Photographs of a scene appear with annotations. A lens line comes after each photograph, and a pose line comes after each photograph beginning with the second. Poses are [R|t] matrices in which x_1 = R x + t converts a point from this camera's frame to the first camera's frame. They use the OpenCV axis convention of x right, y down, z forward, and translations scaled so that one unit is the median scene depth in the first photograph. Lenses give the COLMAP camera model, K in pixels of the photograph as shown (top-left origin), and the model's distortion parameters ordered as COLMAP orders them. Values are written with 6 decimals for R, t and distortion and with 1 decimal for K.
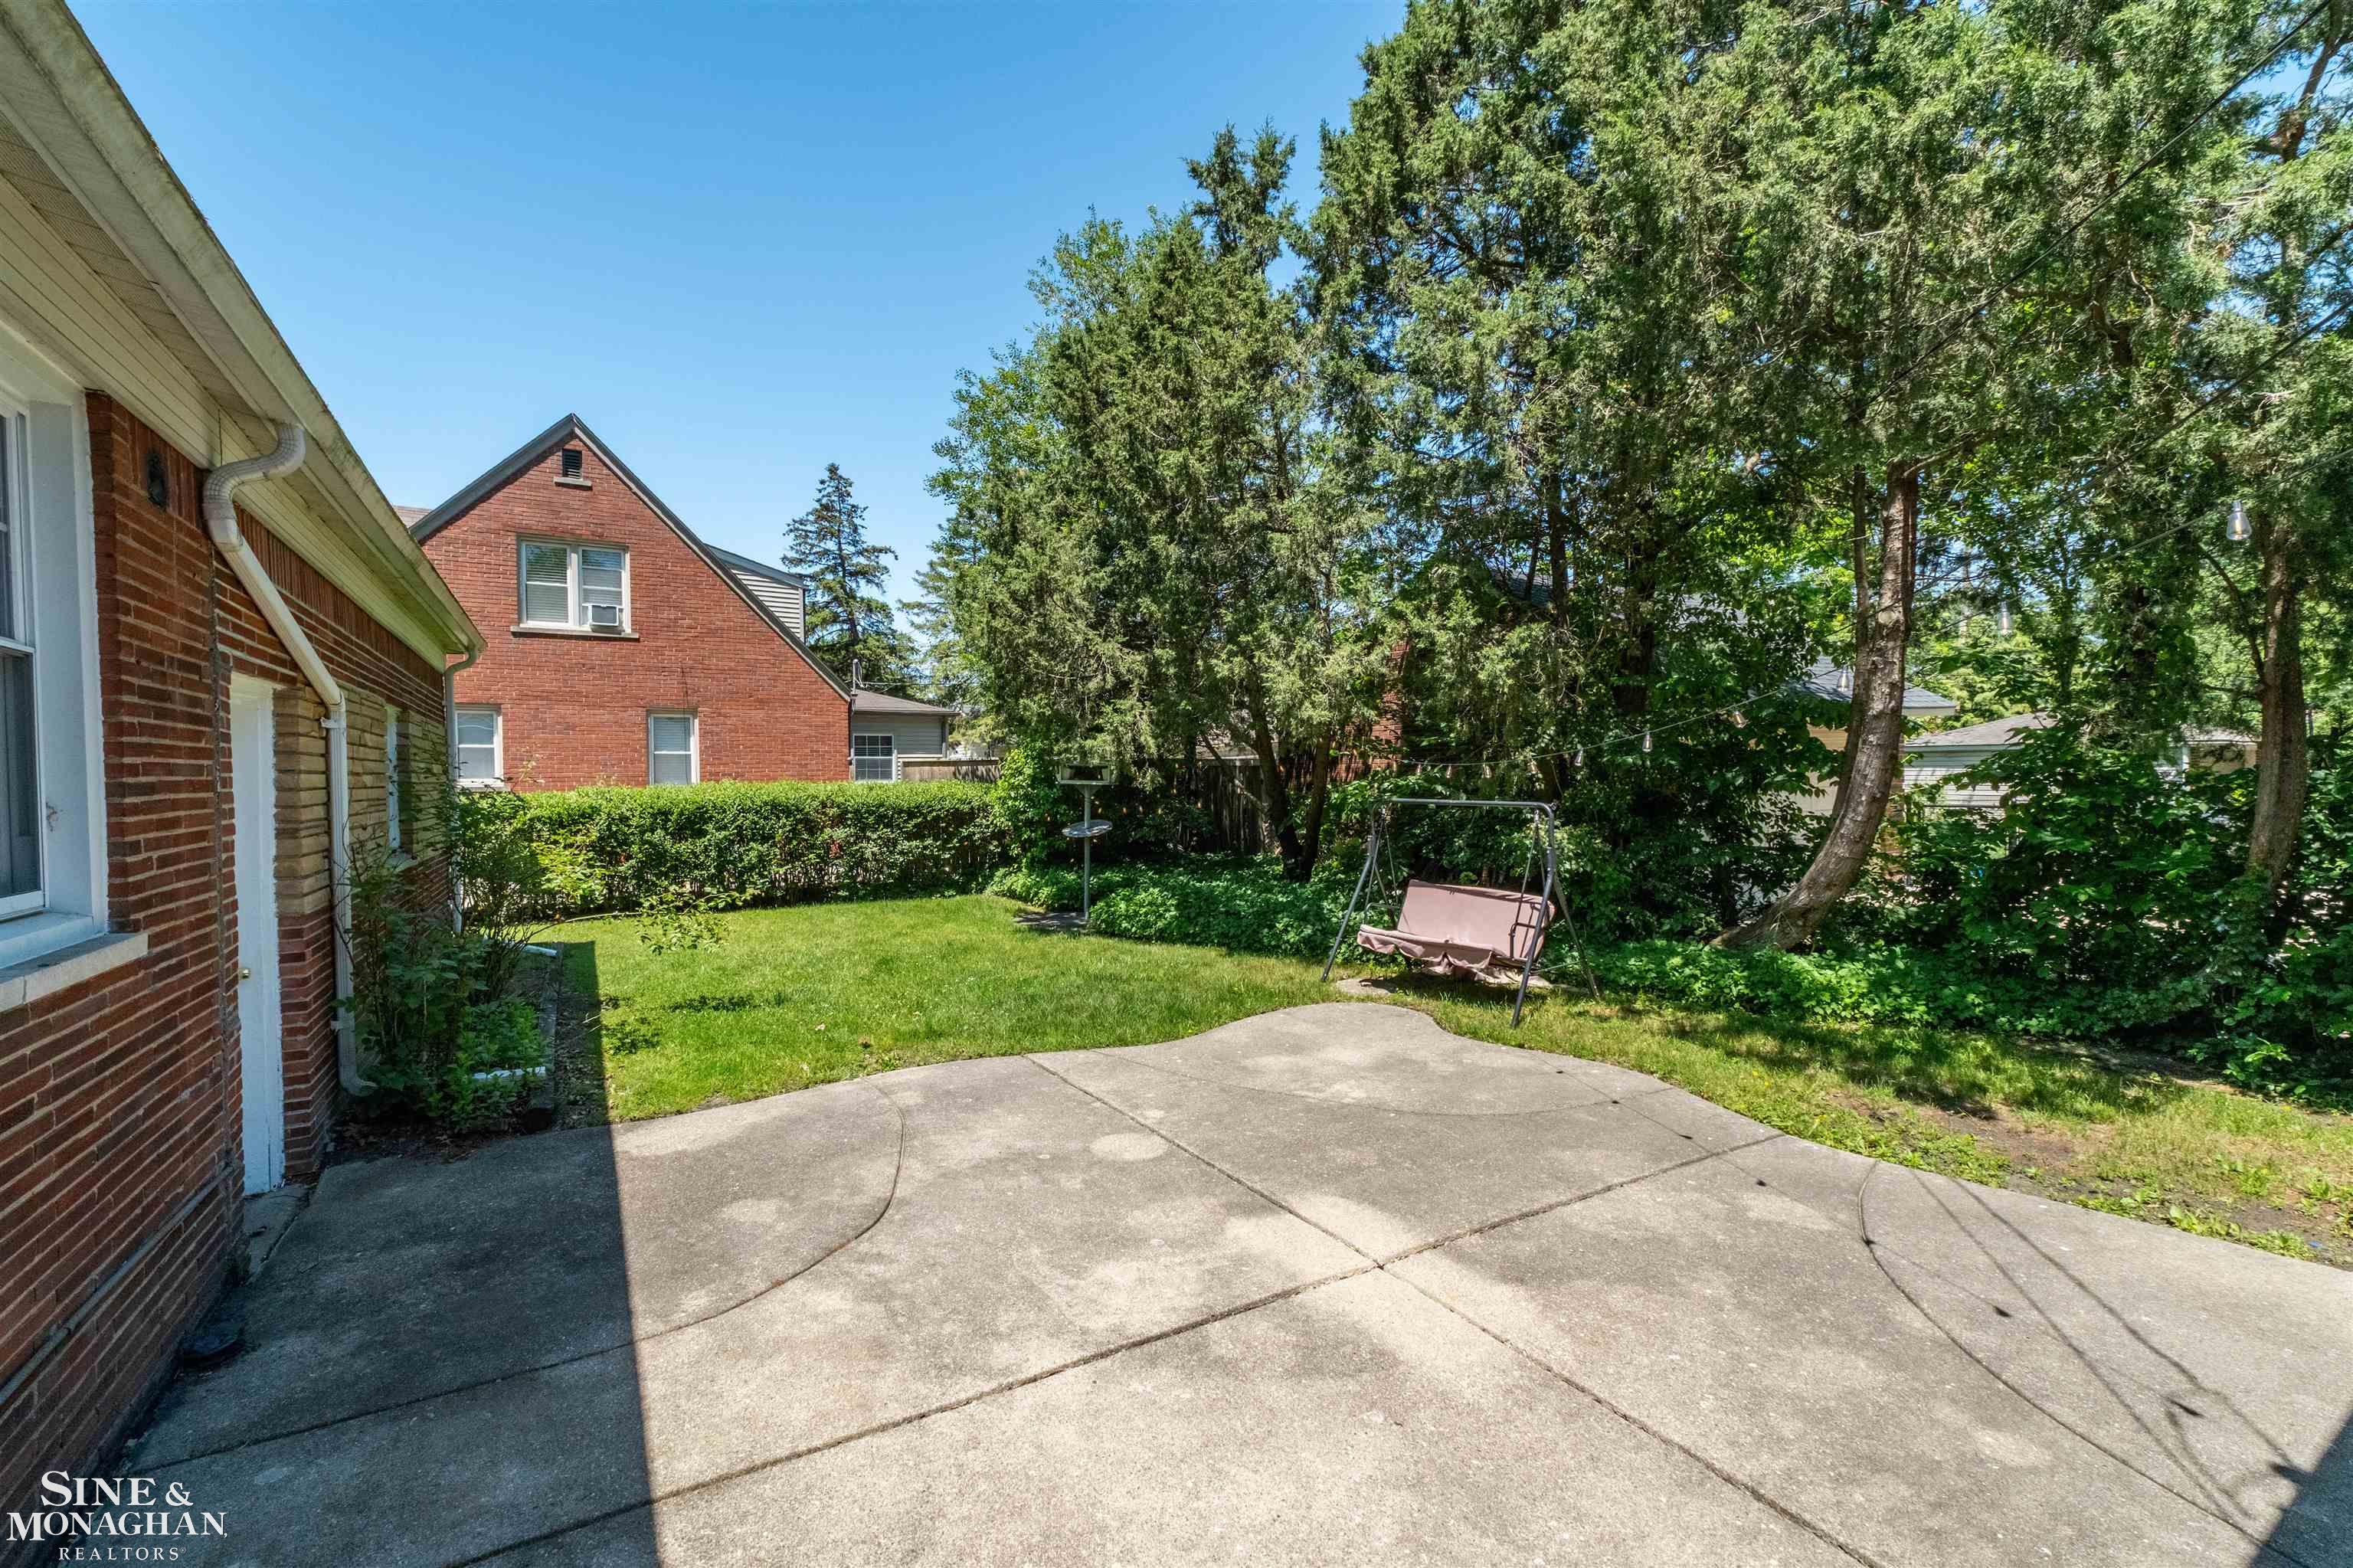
lens RADIAL K [[999.9, 0, 1185.8], [0, 999.9, 789.0], [0, 0, 1]] dist [-0.007342, 0.001562]
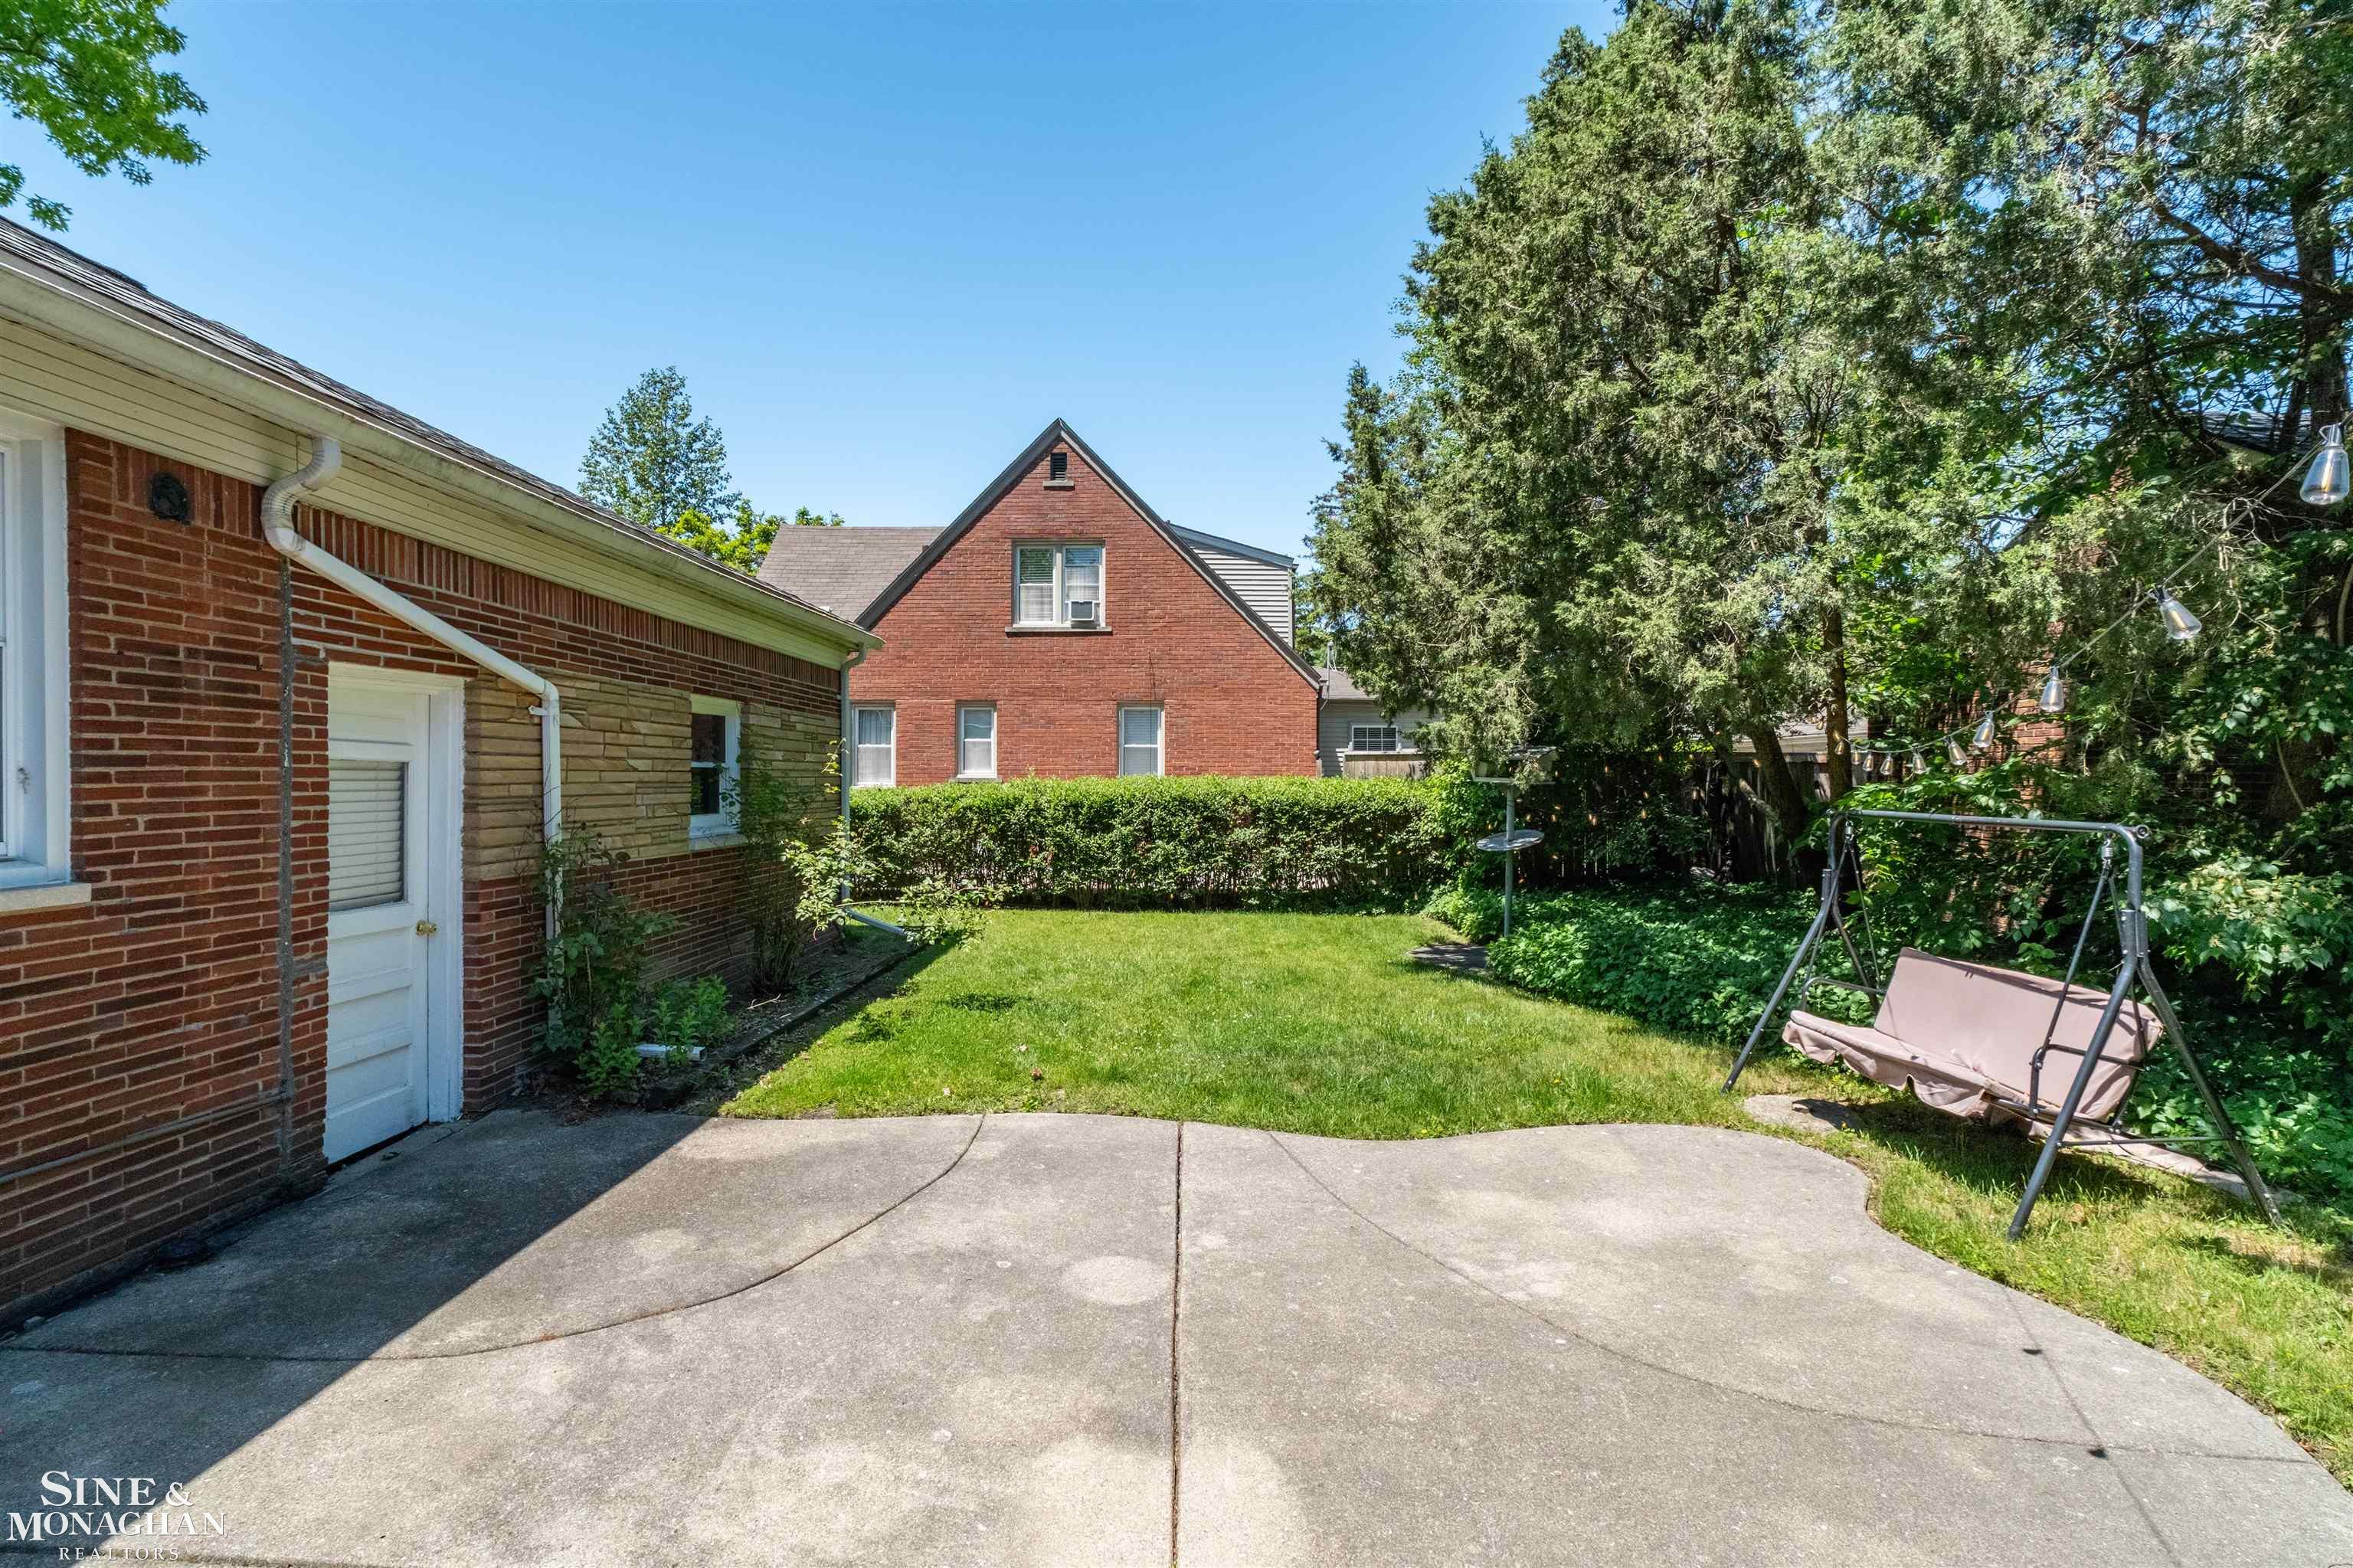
lens RADIAL K [[1117.1, 0, 1153.4], [0, 1117.1, 775.2], [0, 0, 1]] dist [-0.002196, 0.001697]
pose [[0.828741, 0.010994, -0.559524, 0.252574], [-0.018463, 0.999800, -0.007701, 0.001894], [0.559327, 0.016713, 0.828779, 0.214958]]
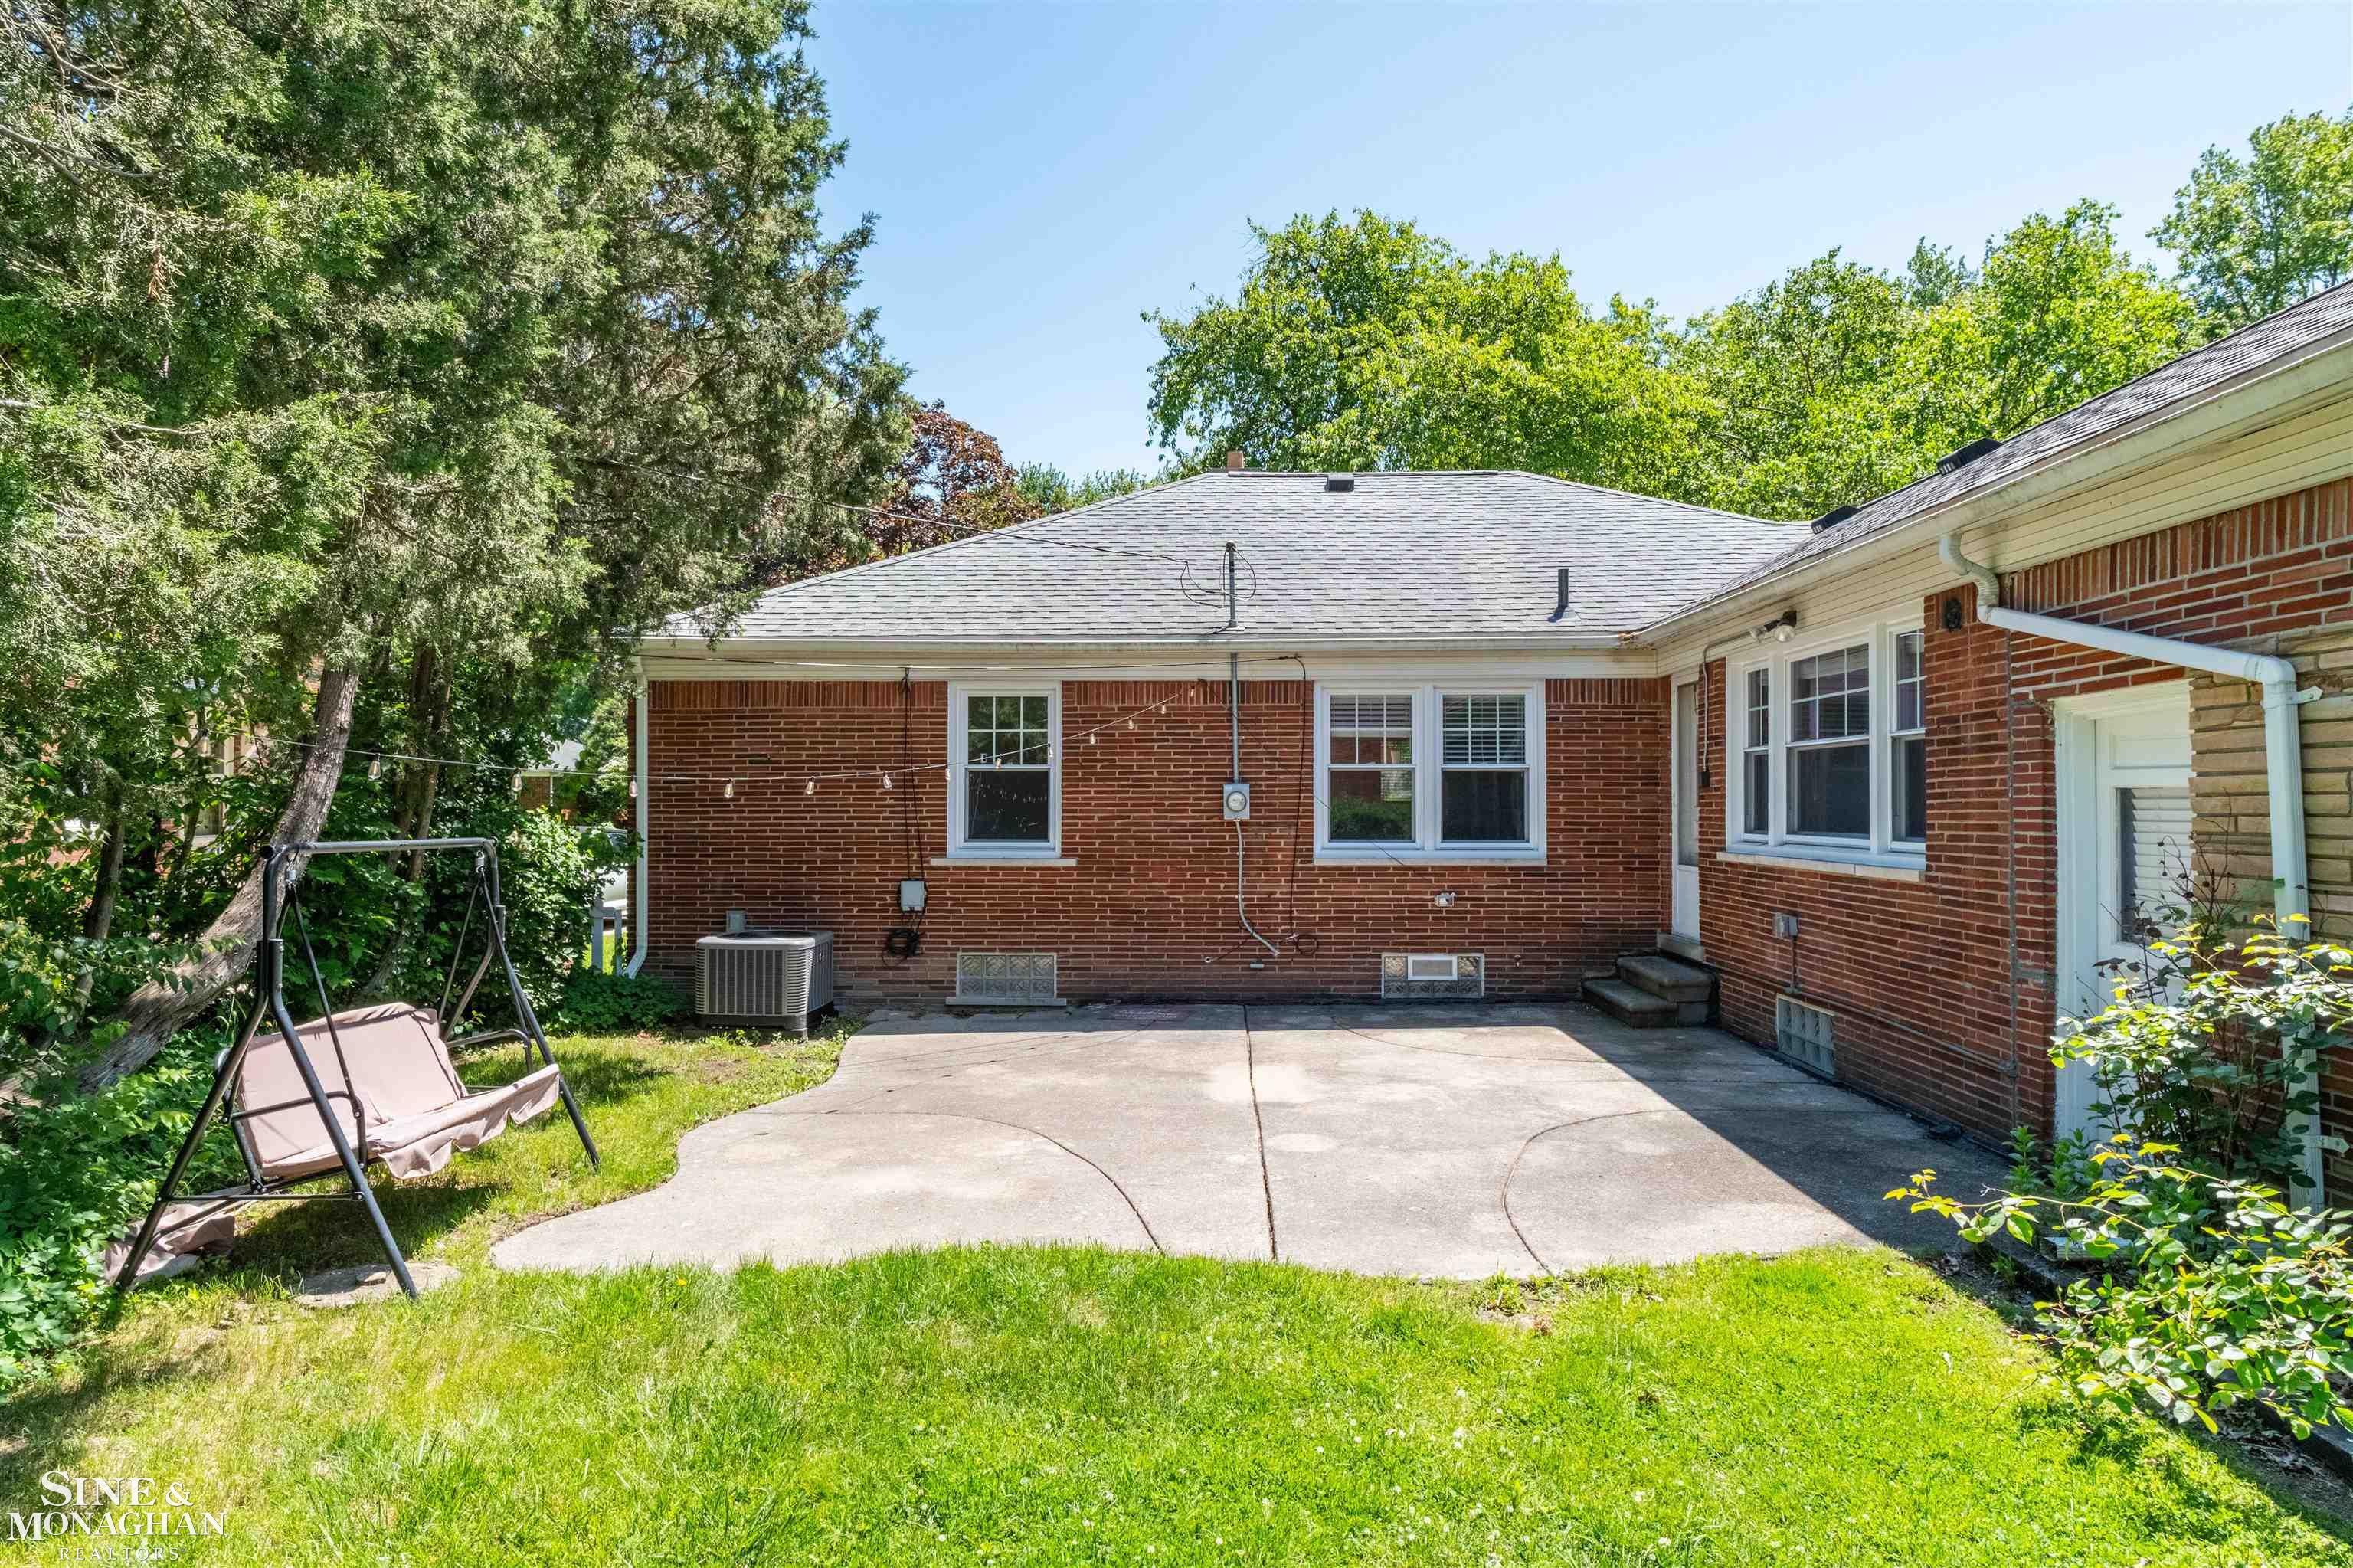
lens RADIAL K [[1359.1, 0, 1179.0], [0, 1359.1, 789.7], [0, 0, 1]] dist [-0.002475, -0.000446]
pose [[-0.828688, 0.014827, 0.559514, -0.467520], [0.012891, 0.999889, -0.007405, -0.003768], [-0.559562, 0.001076, -0.828788, 1.398261]]
